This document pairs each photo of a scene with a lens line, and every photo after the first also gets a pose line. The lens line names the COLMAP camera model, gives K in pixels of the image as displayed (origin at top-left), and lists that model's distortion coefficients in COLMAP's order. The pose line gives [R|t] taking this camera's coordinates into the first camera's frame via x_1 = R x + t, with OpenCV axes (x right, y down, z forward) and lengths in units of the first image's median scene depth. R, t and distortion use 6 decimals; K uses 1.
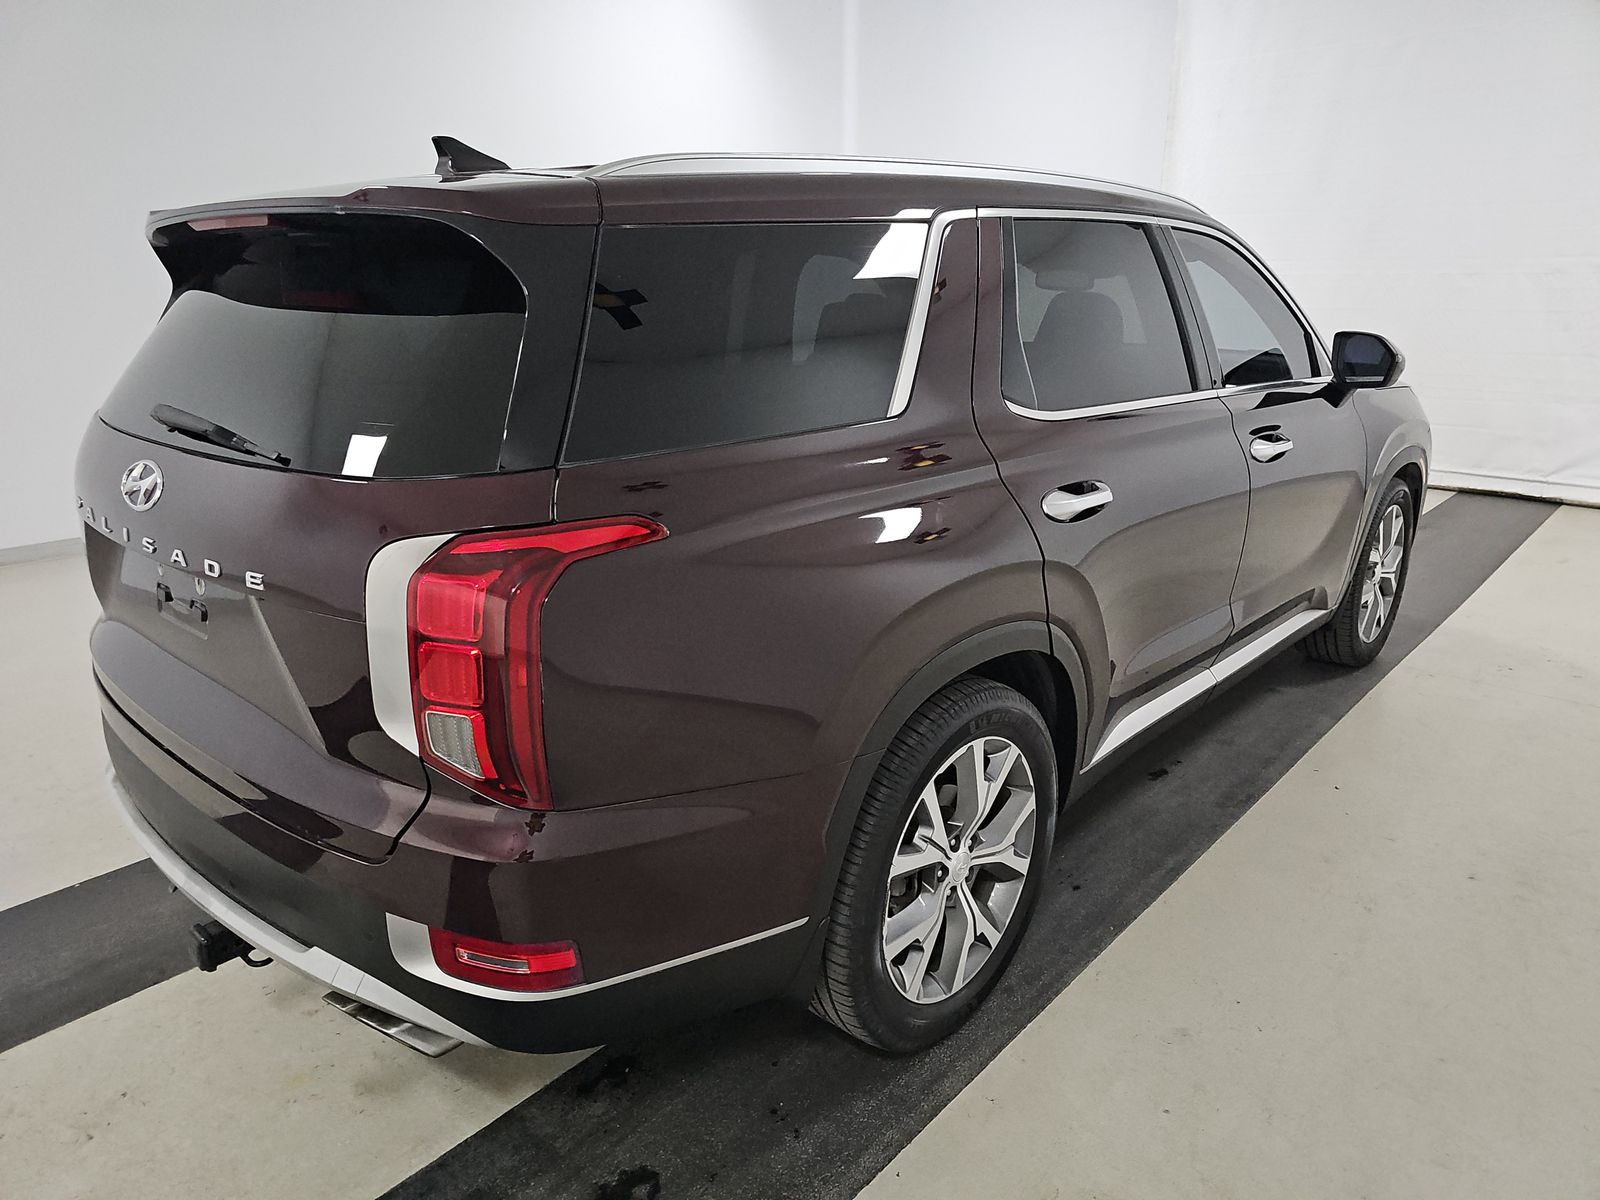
lens RADIAL K [[1014.4, 0, 803.2], [0, 1014.4, 591.6], [0, 0, 1]] dist [-0.005291, -0.001976]
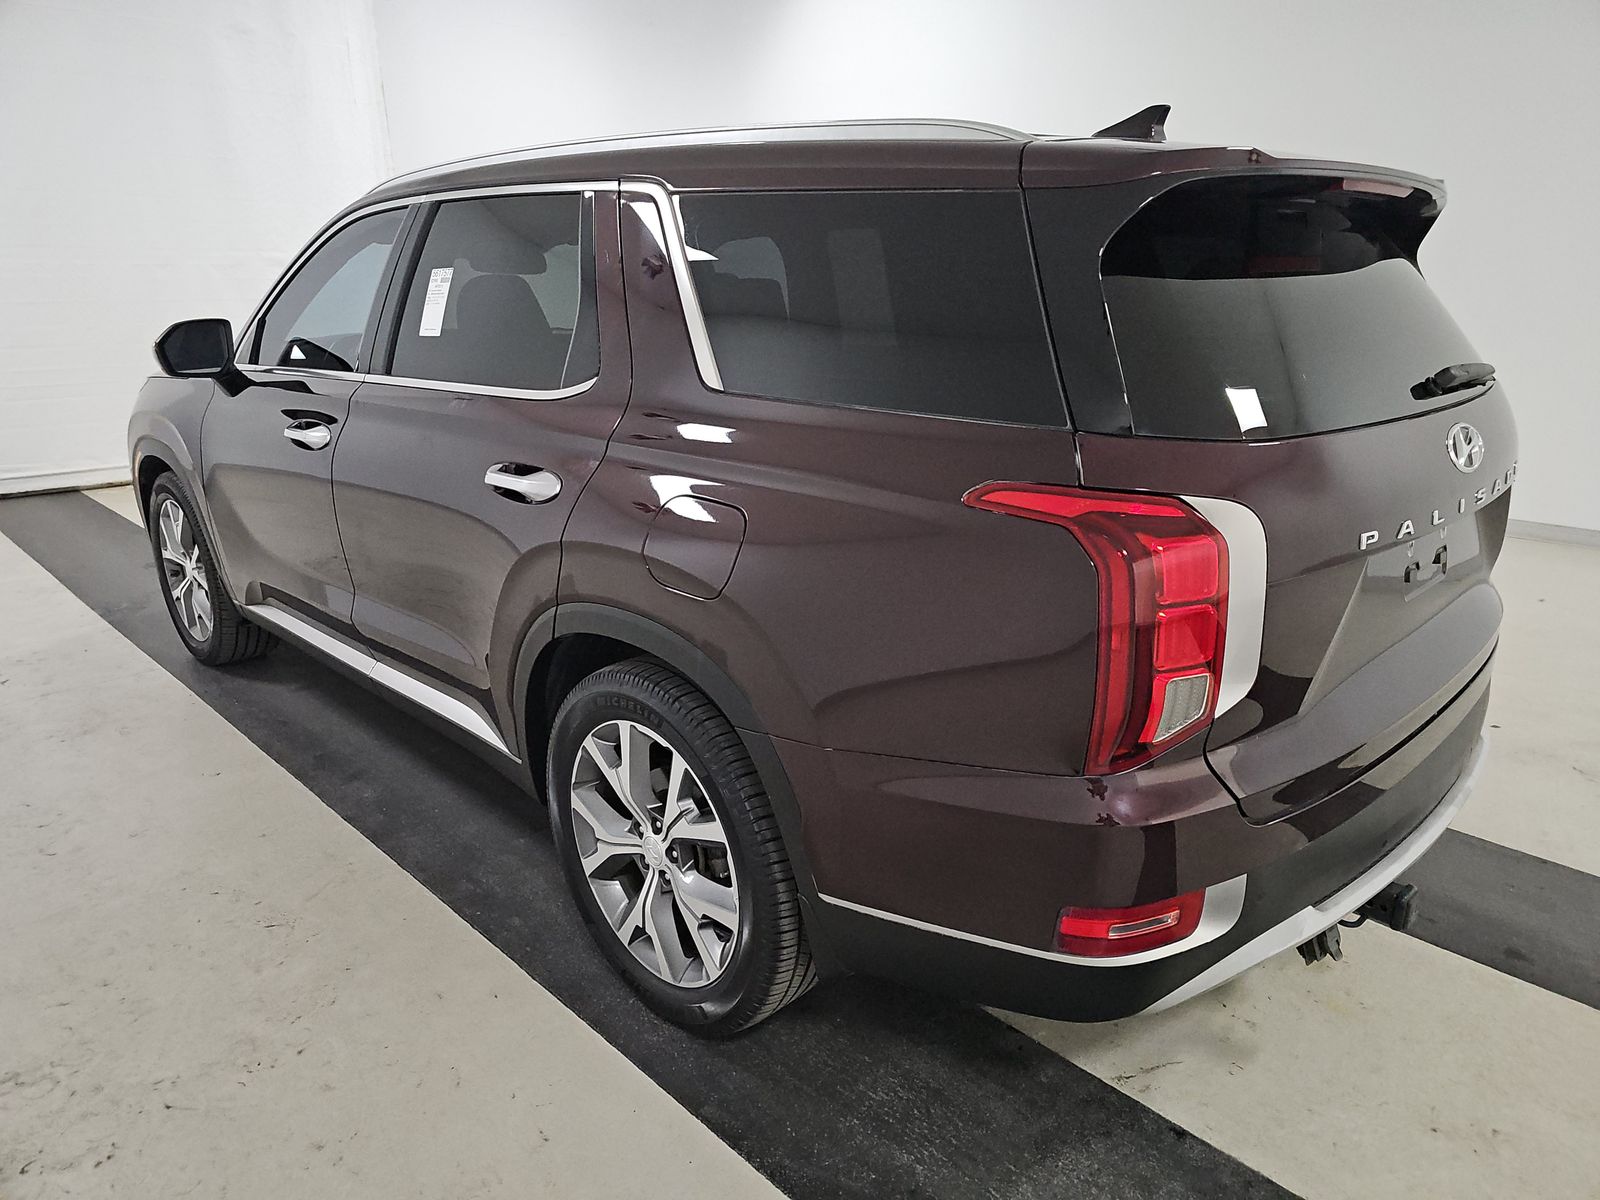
lens RADIAL K [[1048.4, 0, 800.0], [0, 1048.4, 600.0], [0, 0, 1]] dist [0.007330, 0.003198]
pose [[0.089315, -0.312504, 0.945708, -1.360473], [0.302019, 0.913295, 0.273270, -0.351698], [-0.949109, 0.261214, 0.175953, 1.148870]]
